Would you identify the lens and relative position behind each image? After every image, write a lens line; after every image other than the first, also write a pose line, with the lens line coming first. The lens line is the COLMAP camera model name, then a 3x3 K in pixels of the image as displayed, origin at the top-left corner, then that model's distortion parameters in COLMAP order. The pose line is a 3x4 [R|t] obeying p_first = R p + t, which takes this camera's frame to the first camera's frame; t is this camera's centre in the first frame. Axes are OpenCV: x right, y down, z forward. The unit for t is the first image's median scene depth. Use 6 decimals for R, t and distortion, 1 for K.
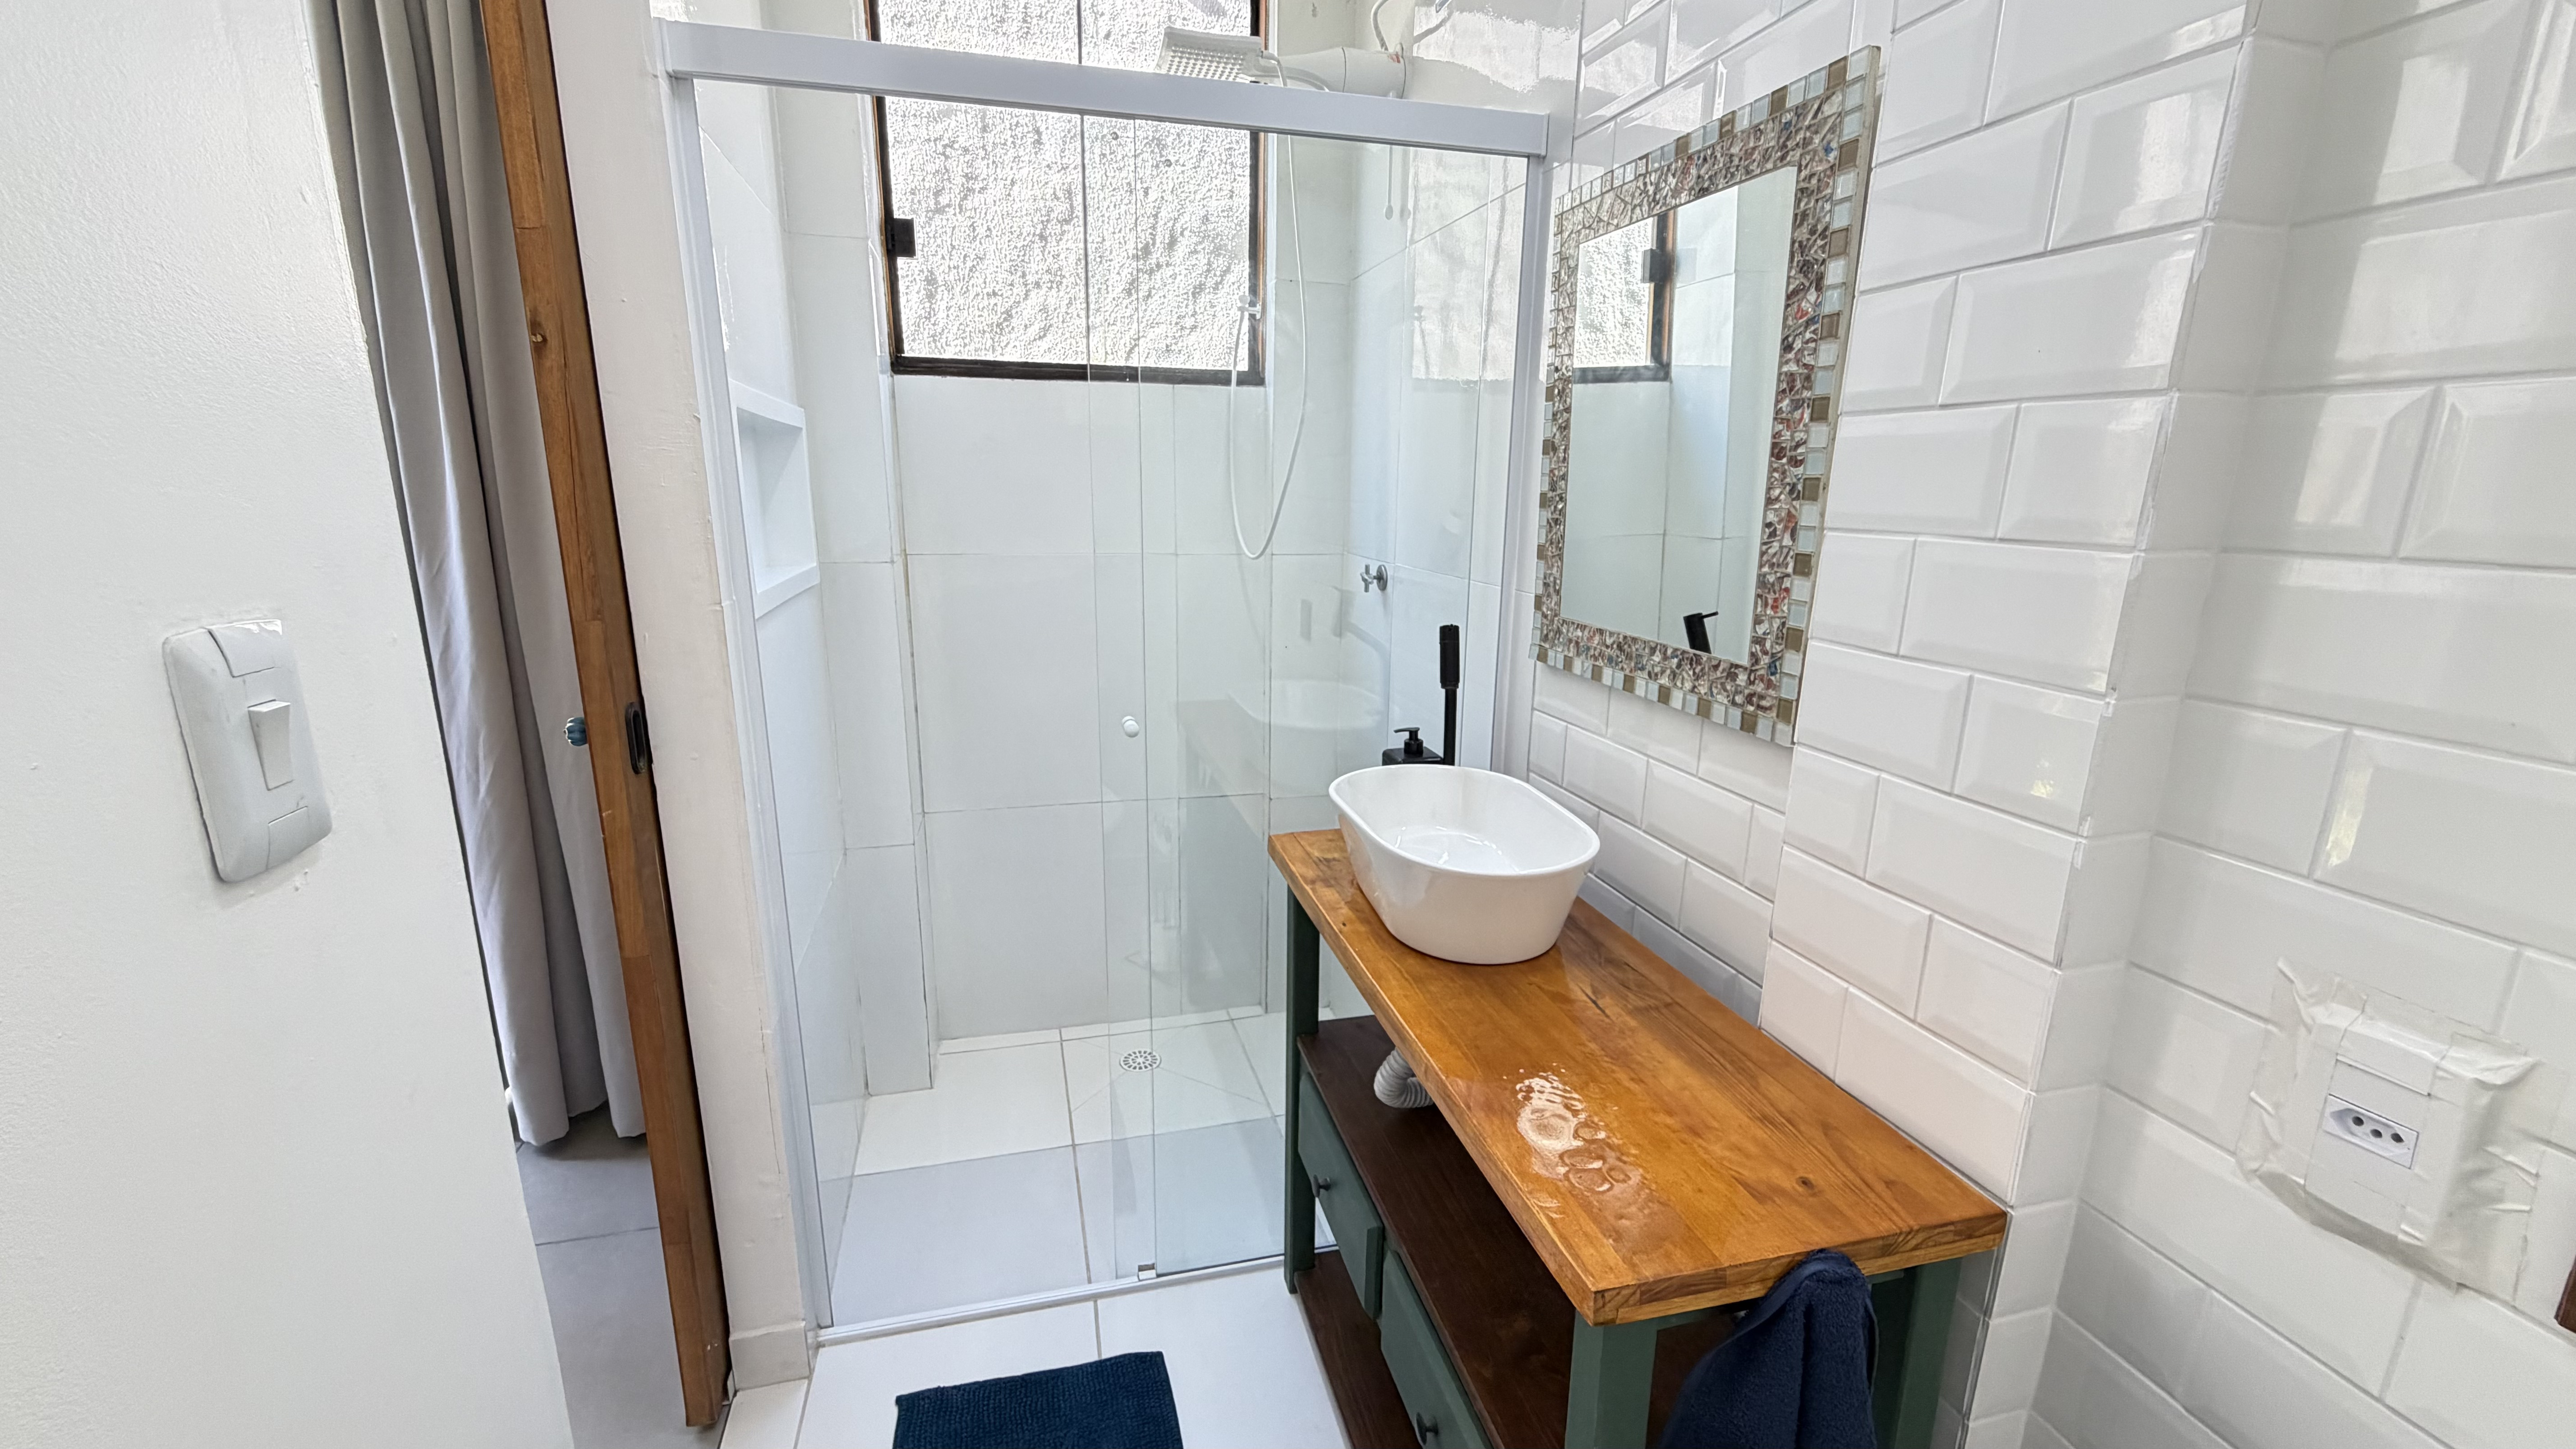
lens RADIAL K [[1024.8, 0, 1282.7], [0, 1024.8, 726.9], [0, 0, 1]] dist [-0.000911, -0.000158]
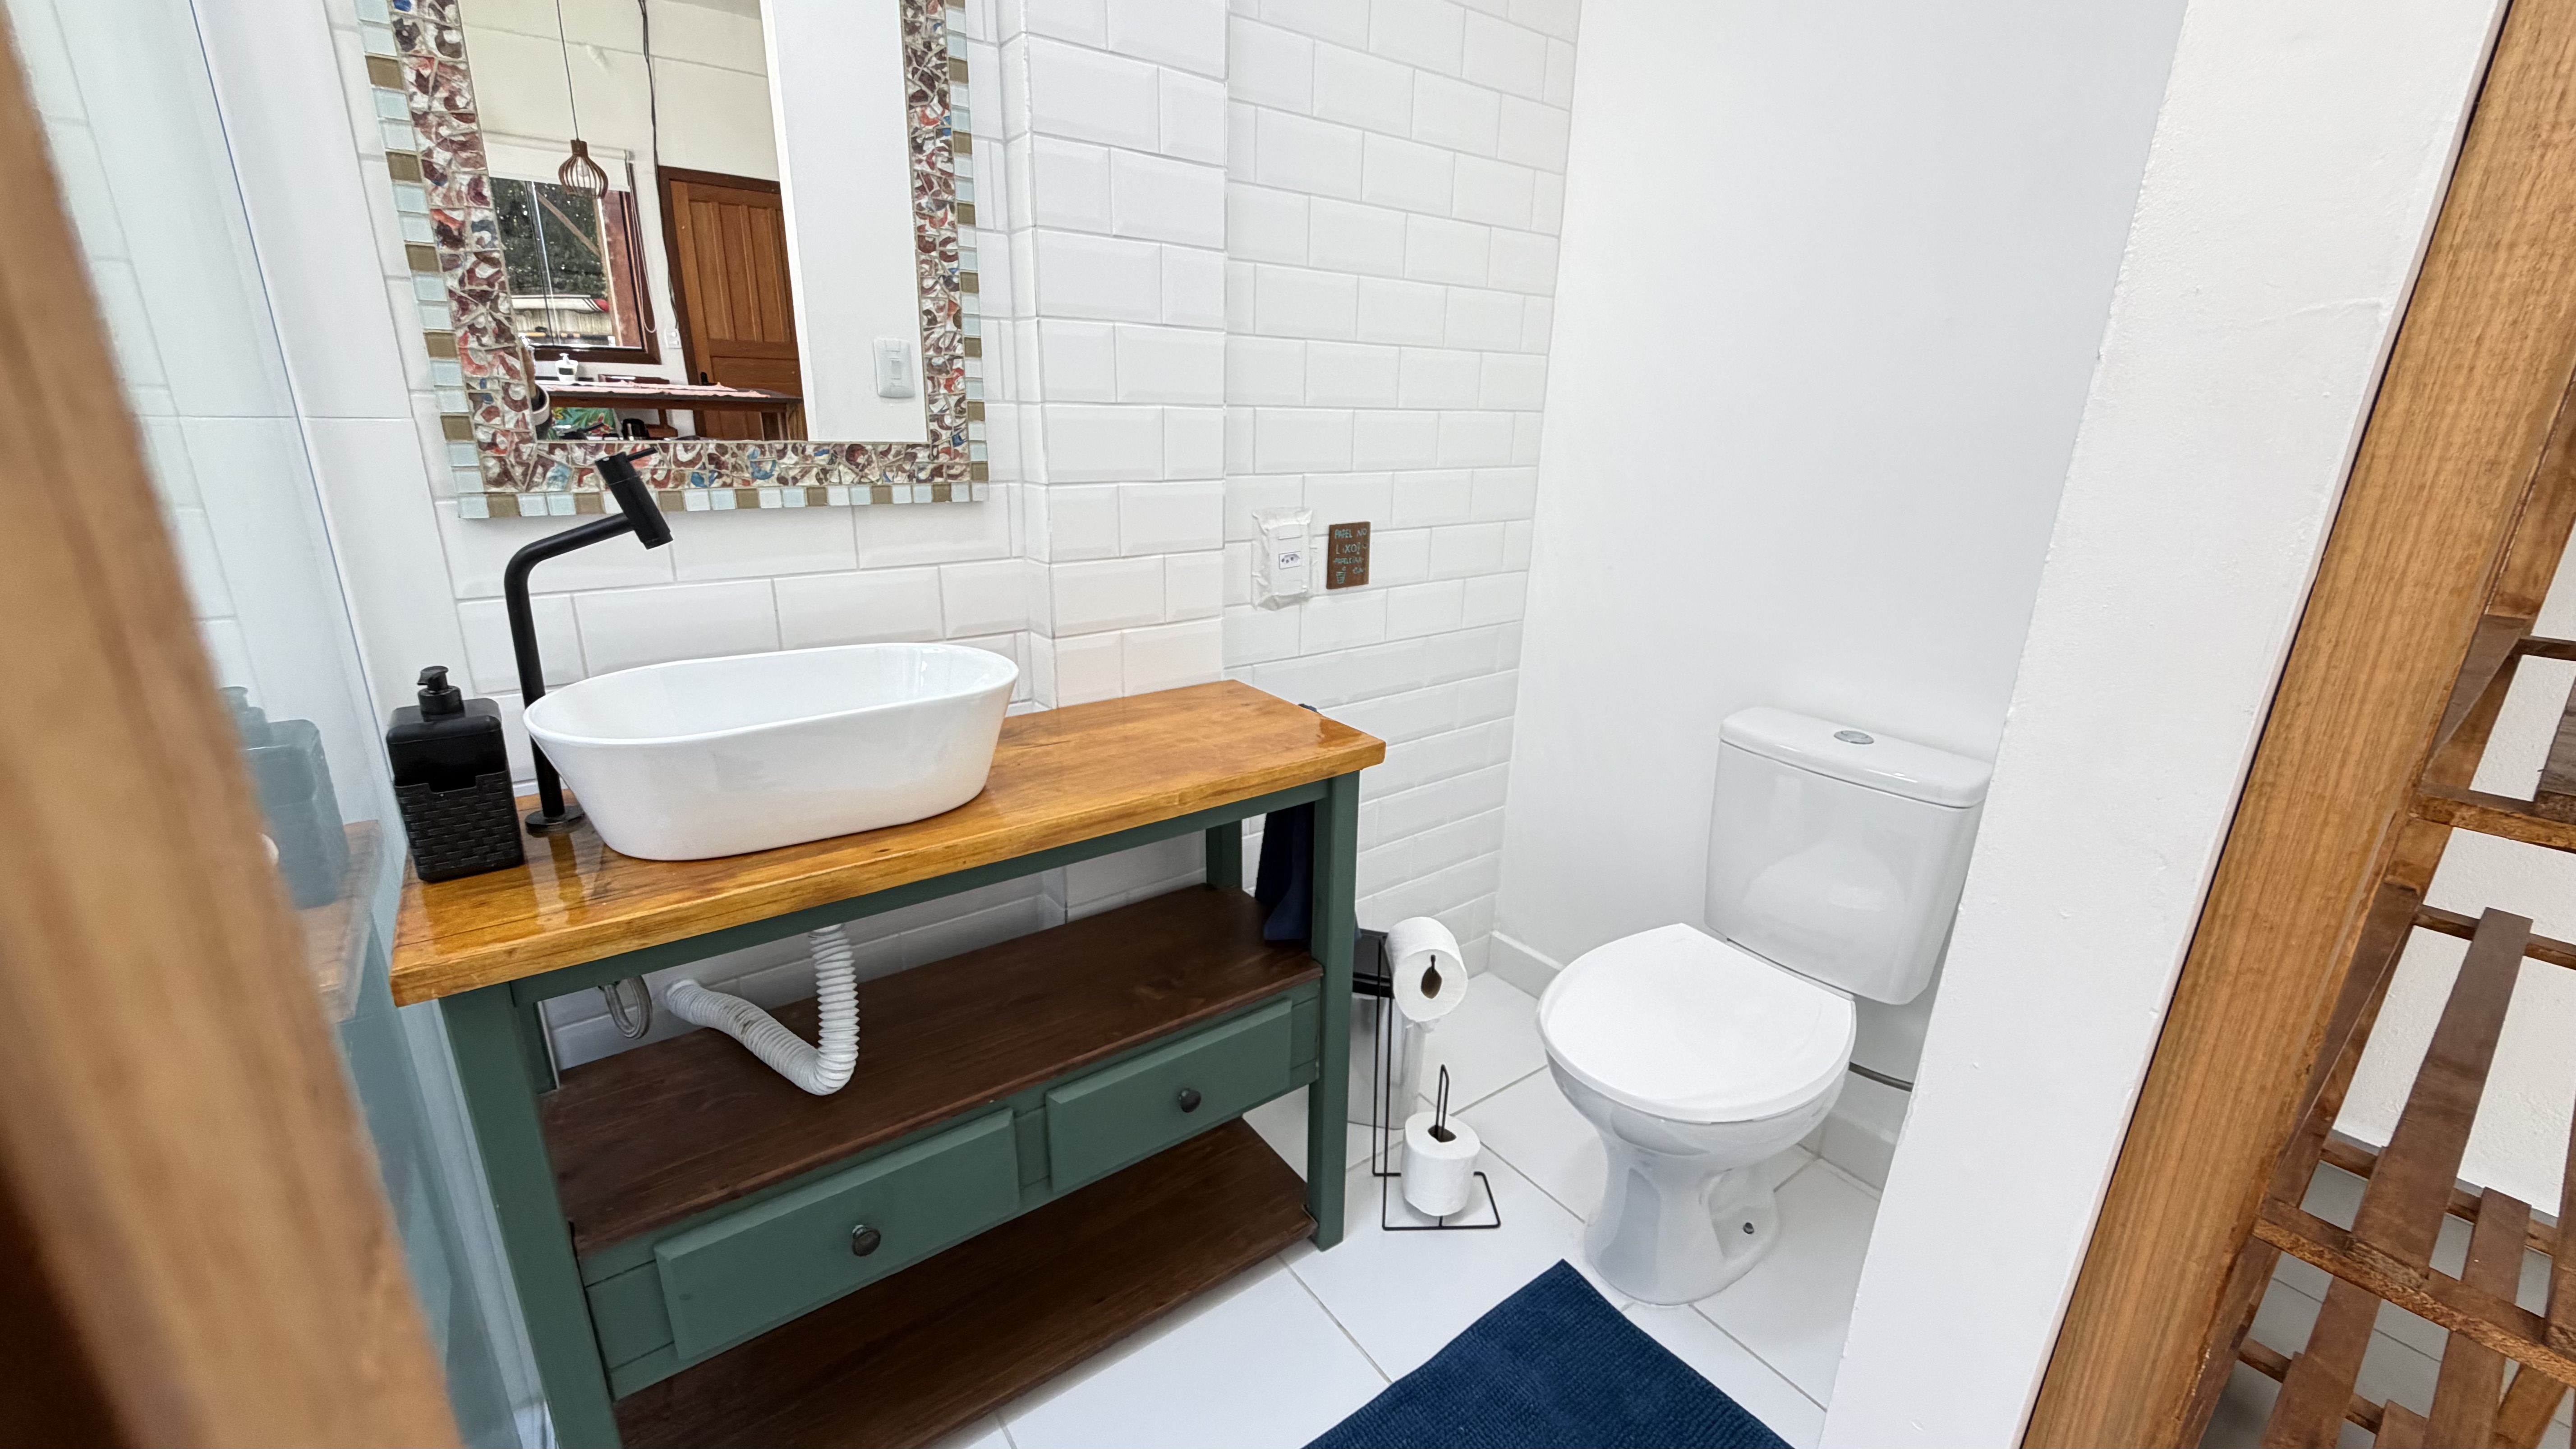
lens RADIAL K [[1024.8, 0, 1282.7], [0, 1024.8, 726.9], [0, 0, 1]] dist [-0.000911, -0.000158]
pose [[-0.372569, -0.303585, 0.876943, -0.807554], [0.187182, 0.900970, 0.391427, -0.151311], [-0.908931, 0.309981, -0.278848, 1.086478]]
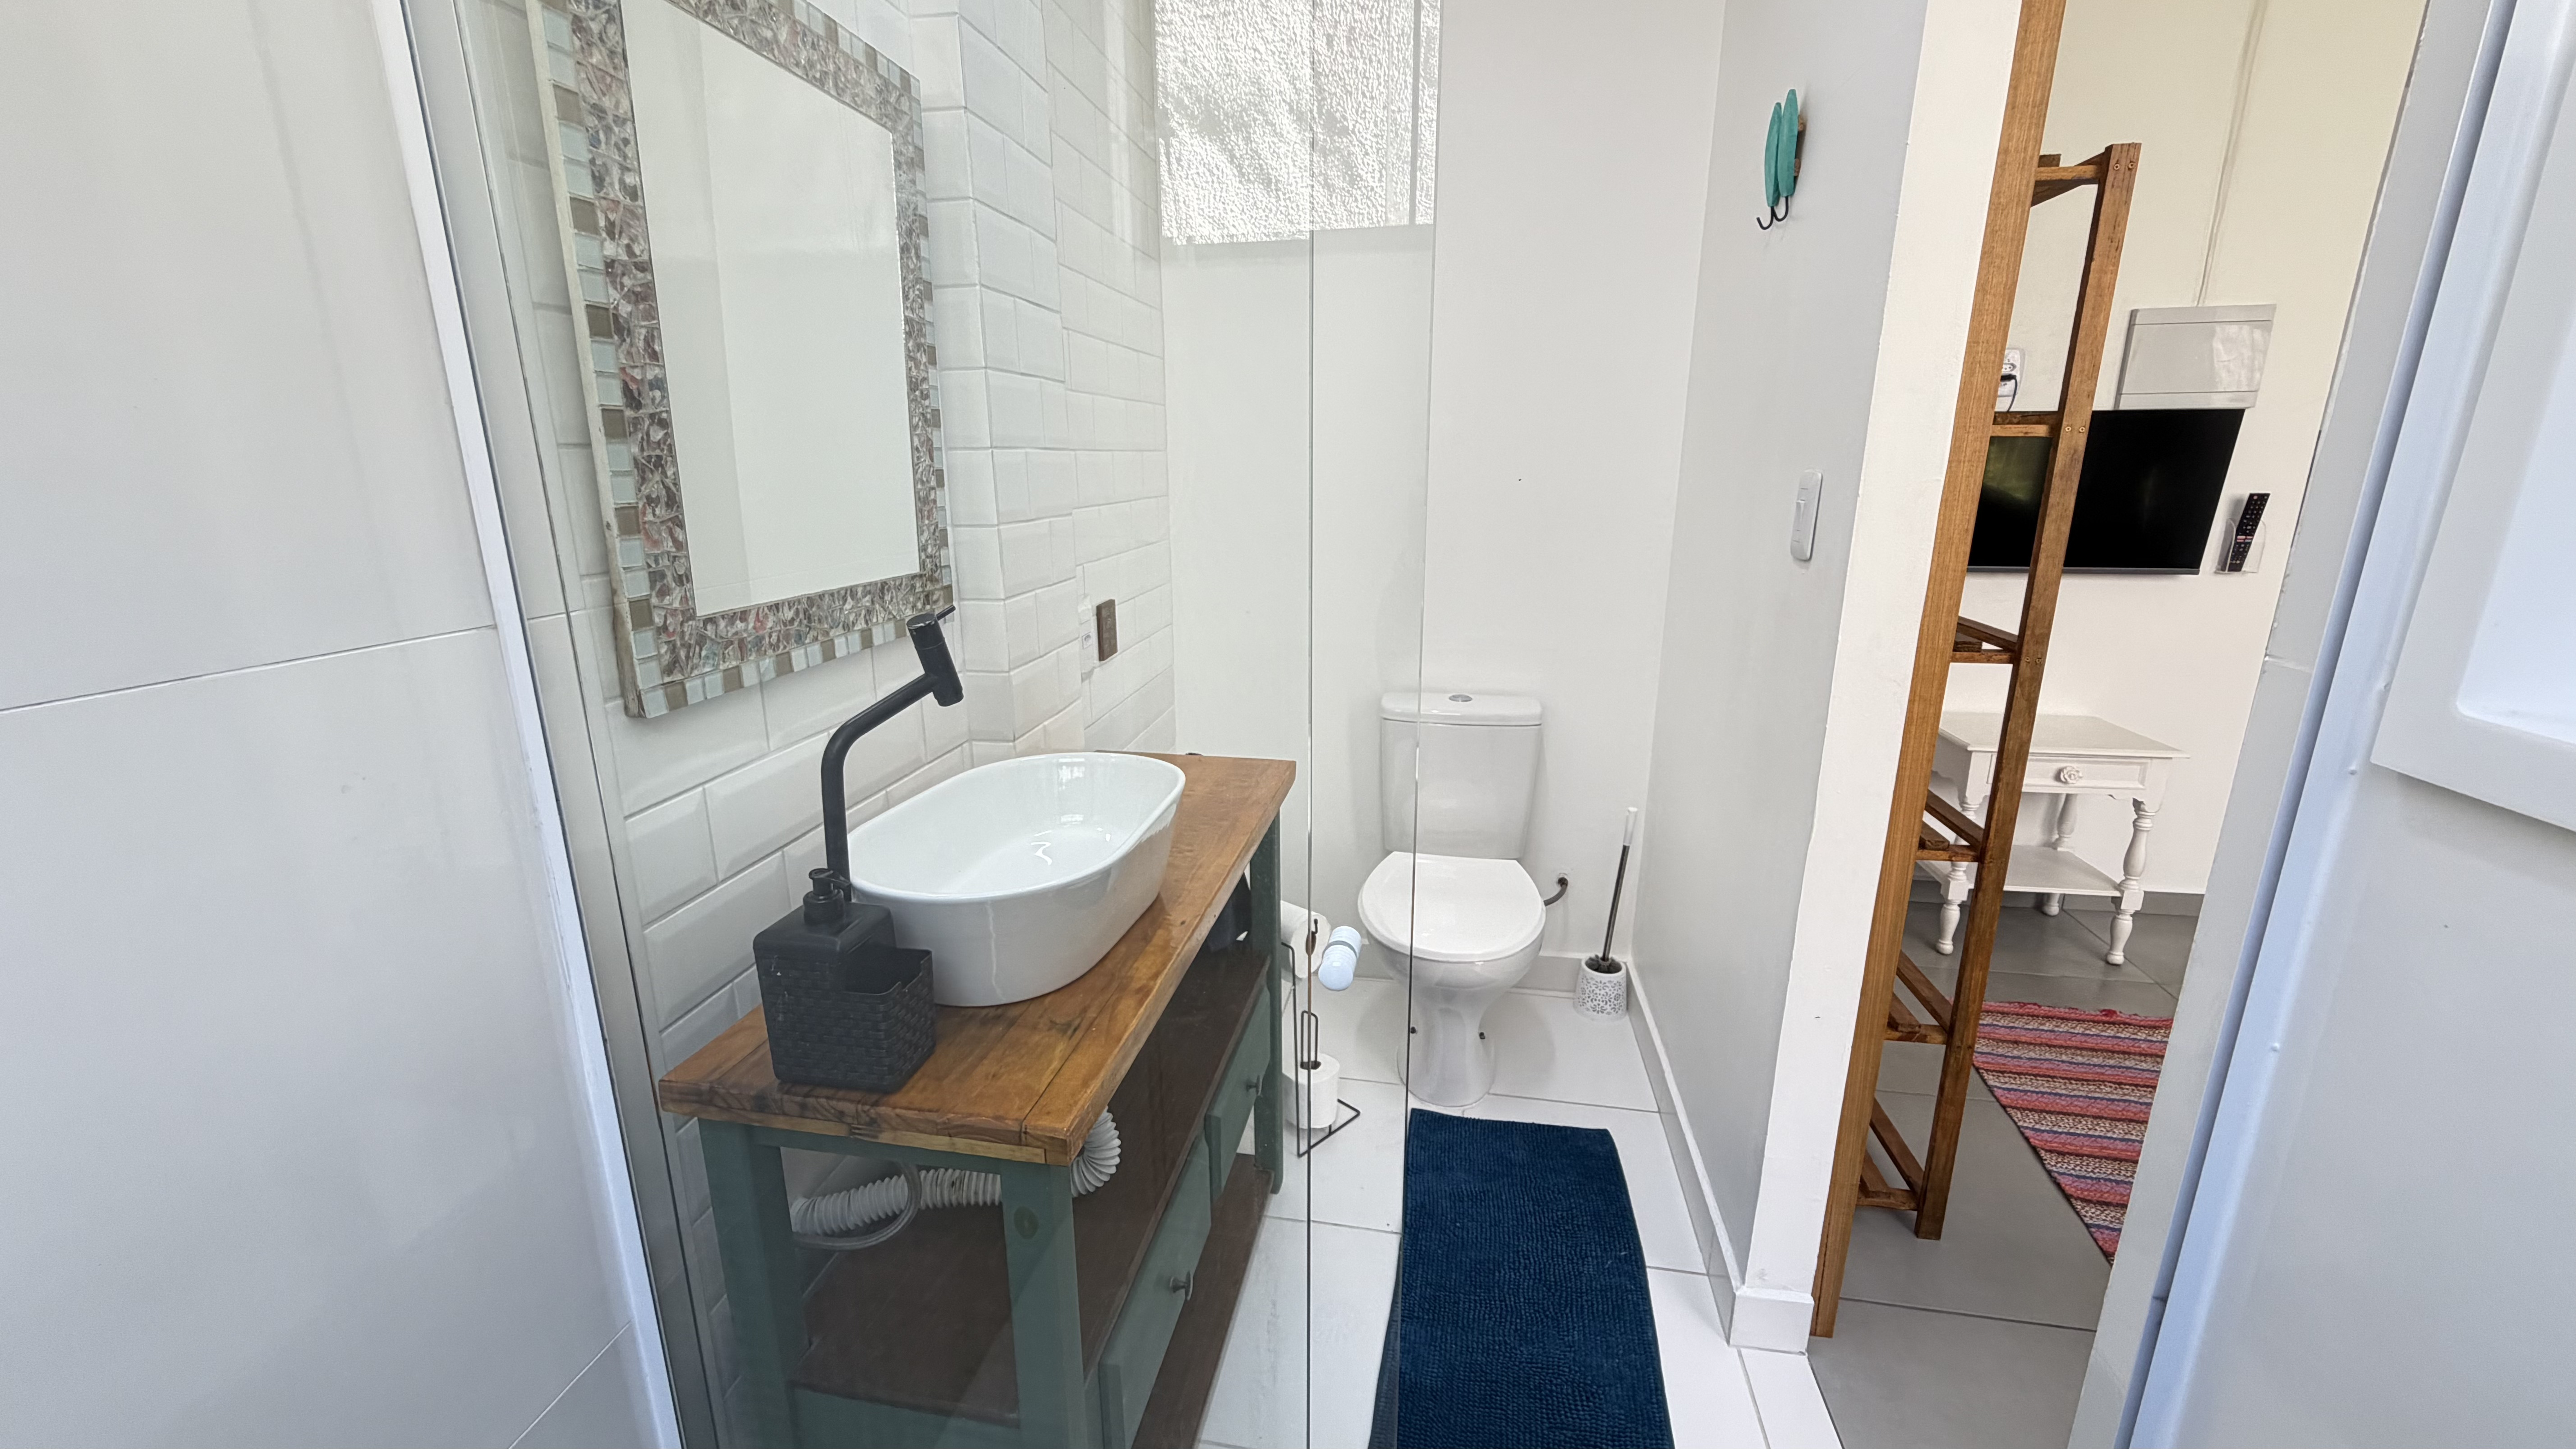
lens RADIAL K [[1024.8, 0, 1282.7], [0, 1024.8, 726.9], [0, 0, 1]] dist [-0.000911, -0.000158]
pose [[-0.905987, -0.118214, 0.406465, -0.416723], [0.090096, 0.884363, 0.458023, -0.409251], [-0.413607, 0.451584, -0.790570, 1.873401]]
